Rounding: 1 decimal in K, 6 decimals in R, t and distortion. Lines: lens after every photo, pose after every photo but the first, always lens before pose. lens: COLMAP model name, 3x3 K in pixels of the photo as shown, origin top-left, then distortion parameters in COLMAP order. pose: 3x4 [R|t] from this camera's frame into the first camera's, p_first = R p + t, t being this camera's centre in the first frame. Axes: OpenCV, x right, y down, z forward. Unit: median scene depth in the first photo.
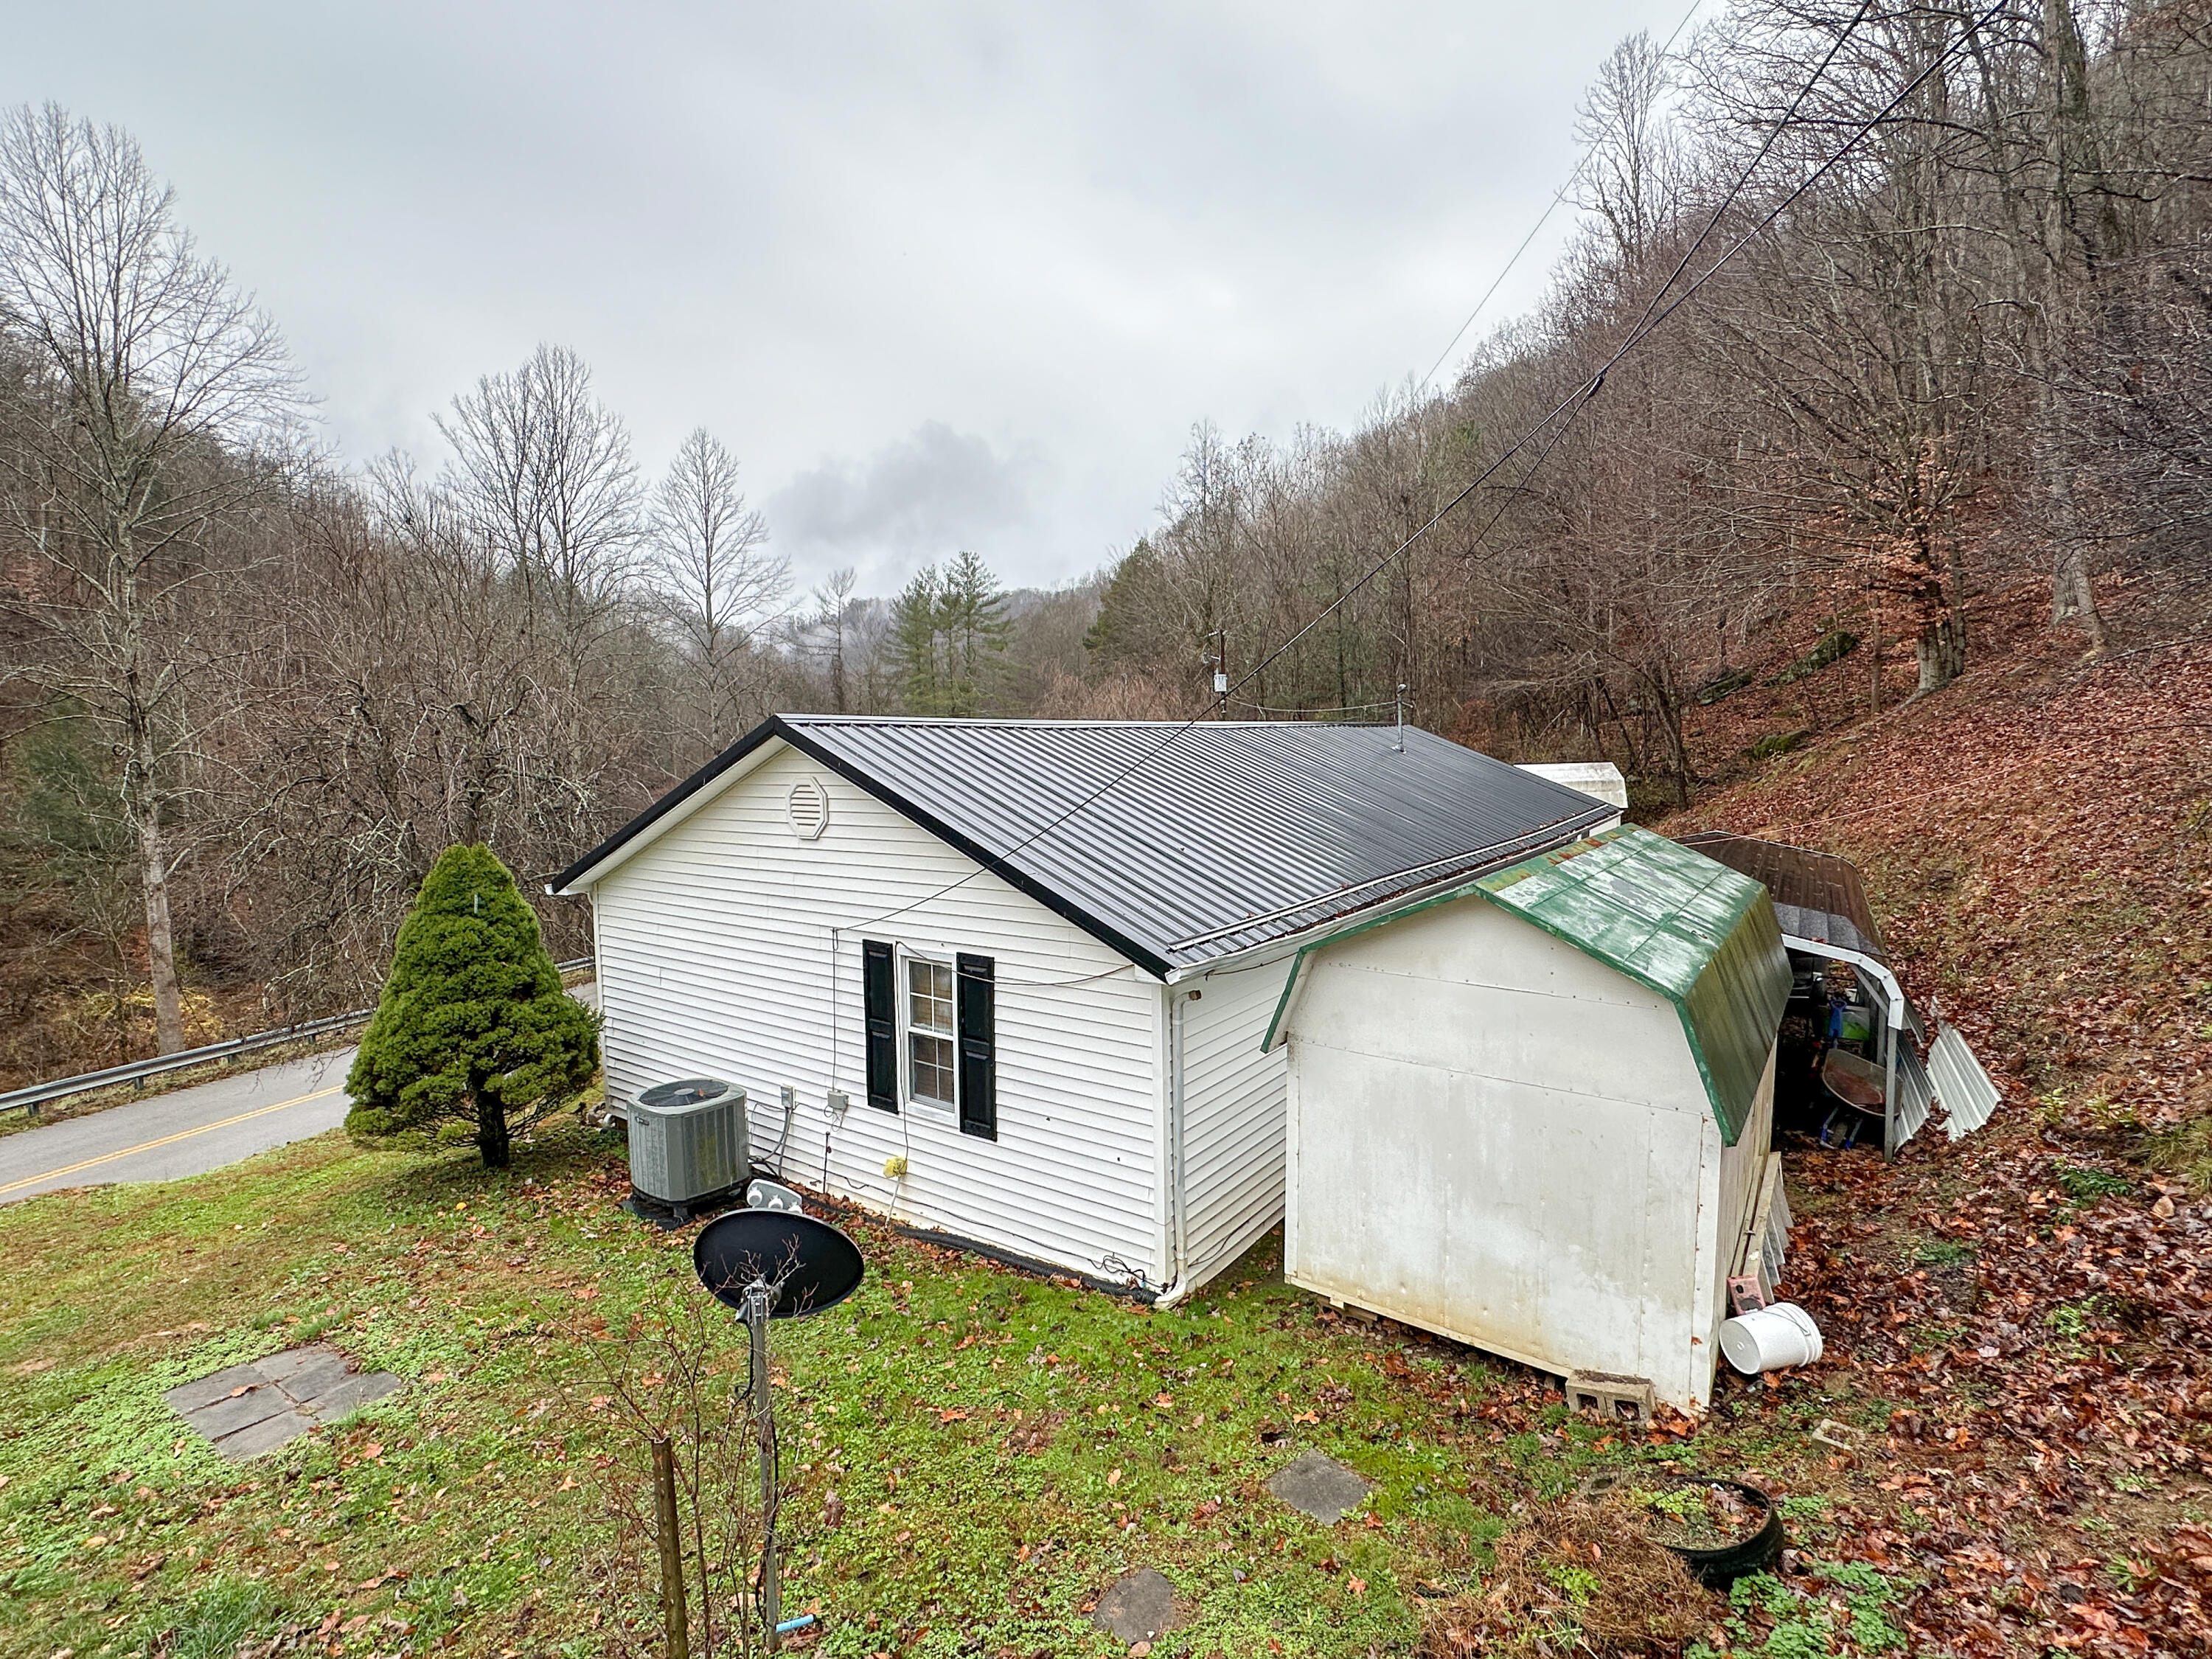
lens RADIAL K [[1035.3, 0, 1106.0], [0, 1035.3, 829.5], [0, 0, 1]] dist [-0.001696, -0.000236]
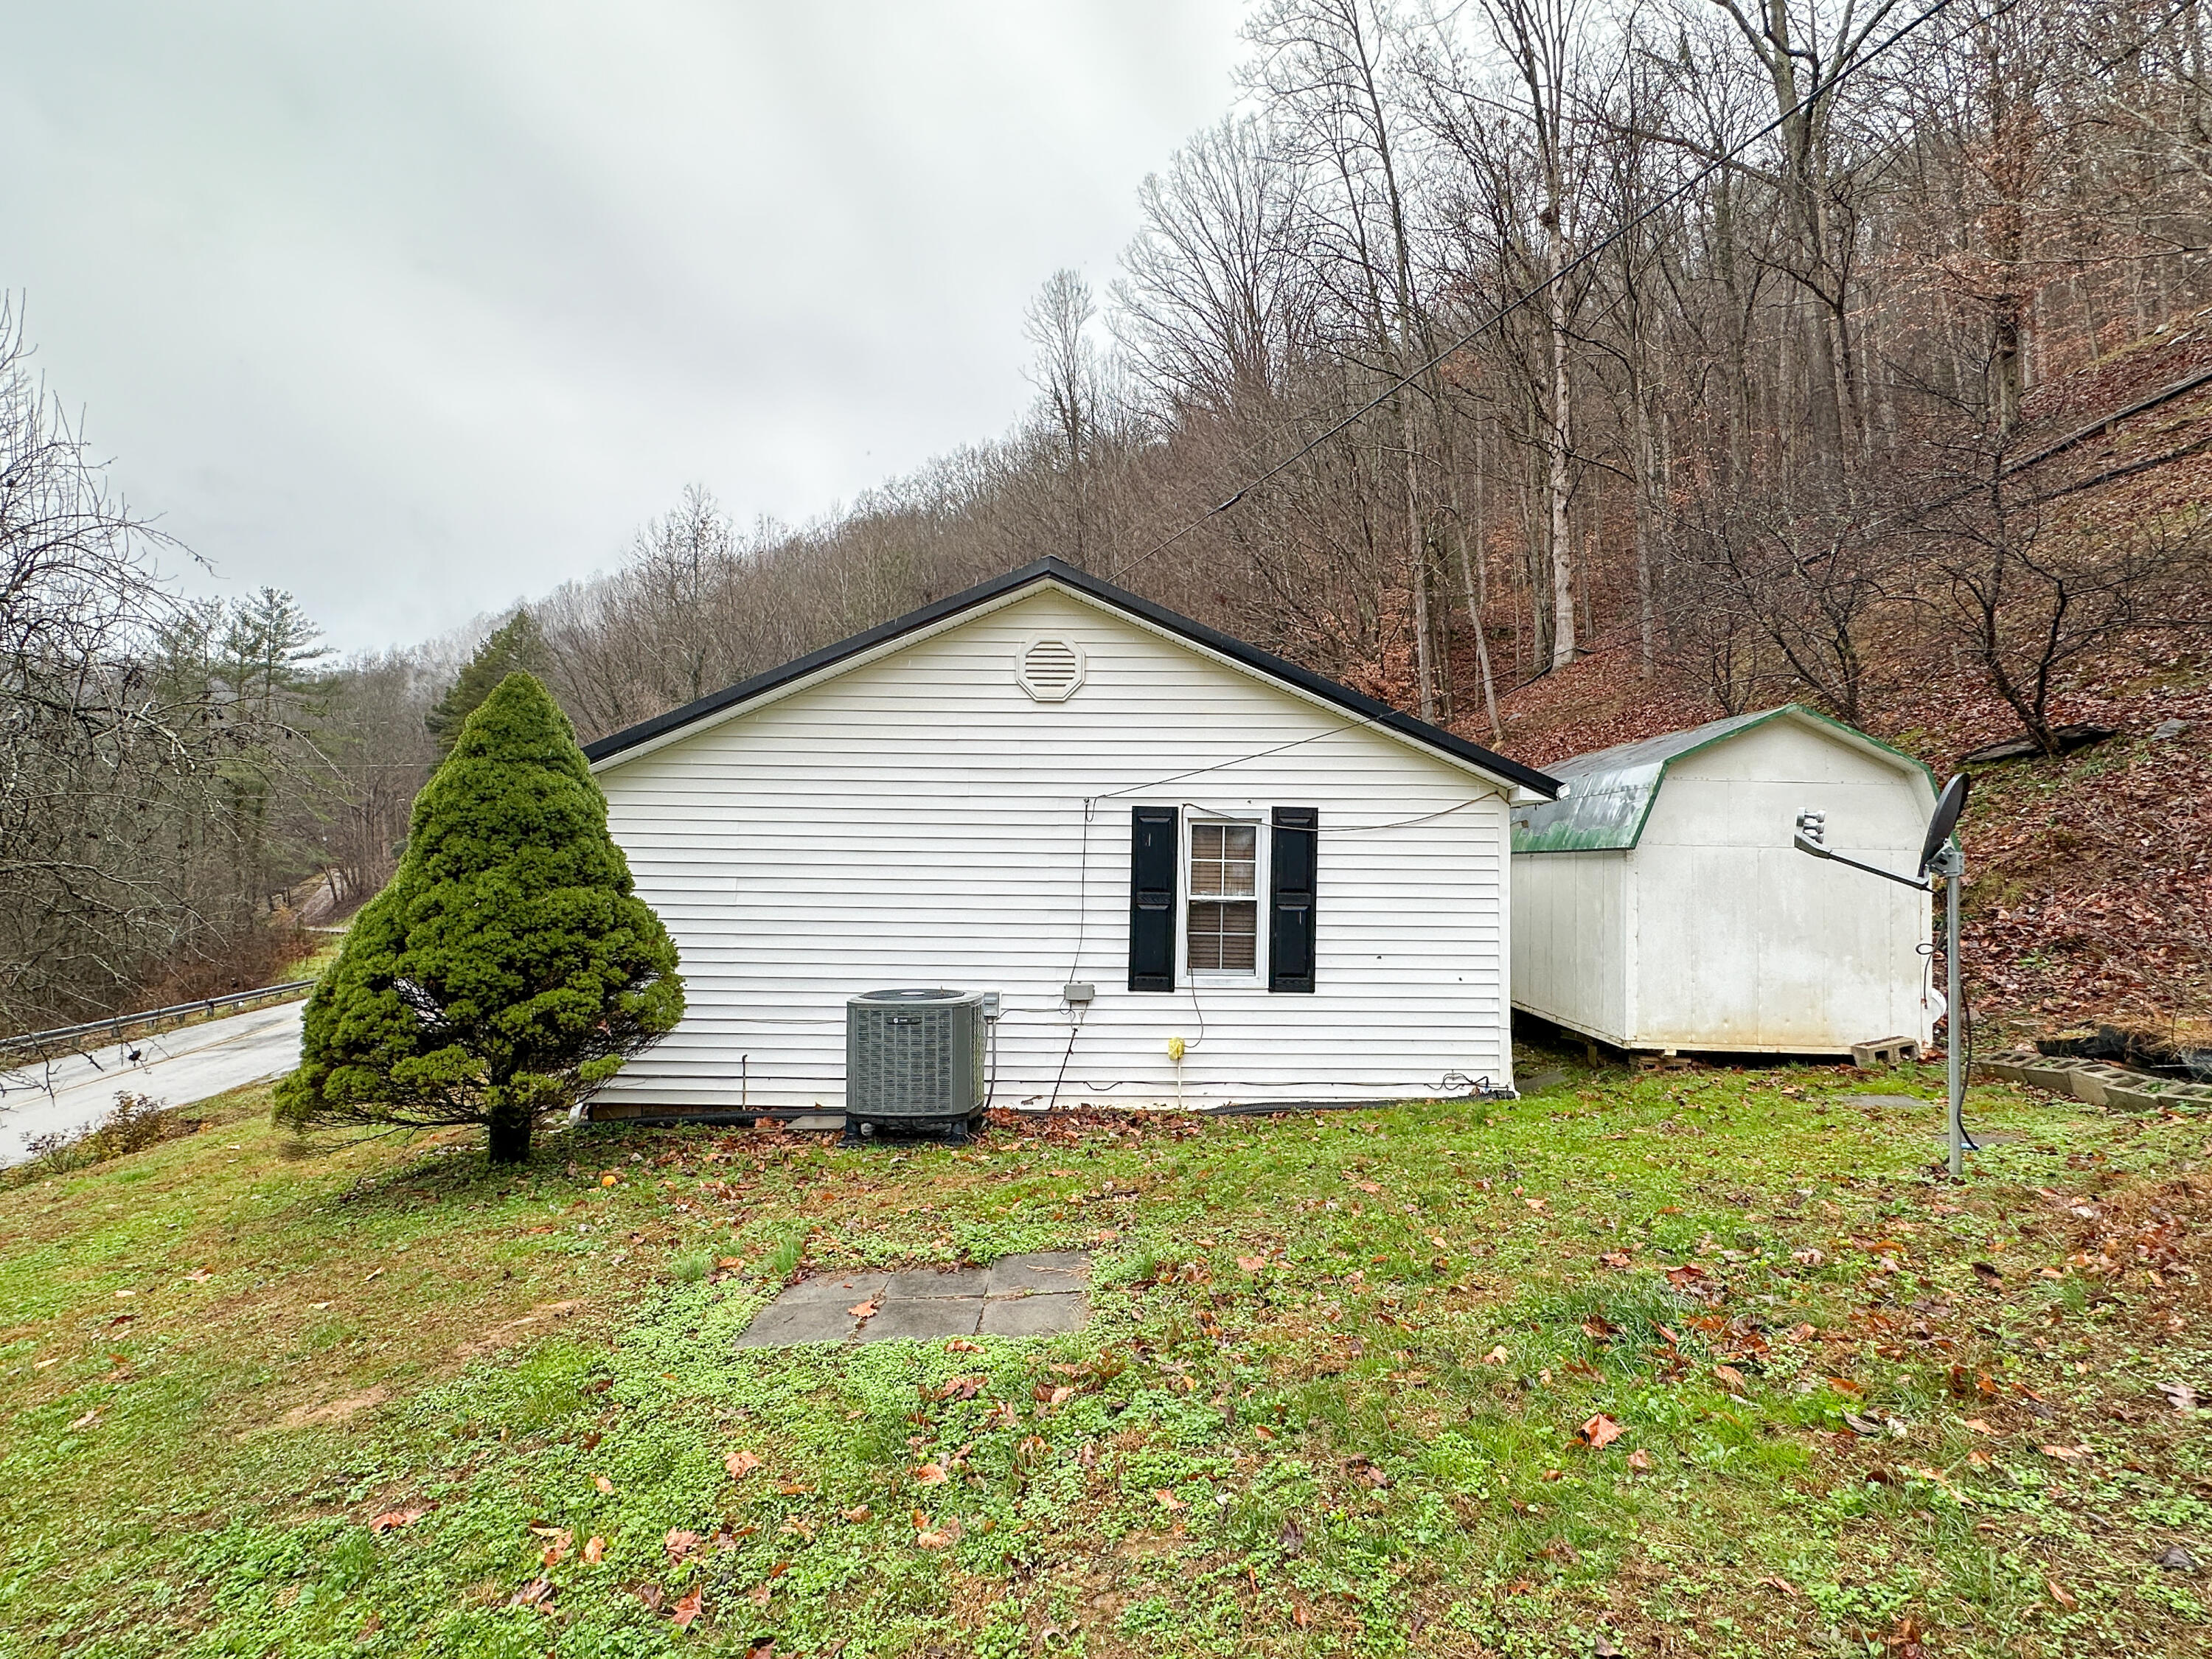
lens RADIAL K [[1031.1, 0, 1106.0], [0, 1031.1, 829.5], [0, 0, 1]] dist [0.001052, 0.000228]
pose [[0.816352, 0.045178, 0.575785, -0.792971], [0.024922, 0.993252, -0.113268, 0.232895], [-0.577016, 0.106816, 0.809718, 0.262773]]
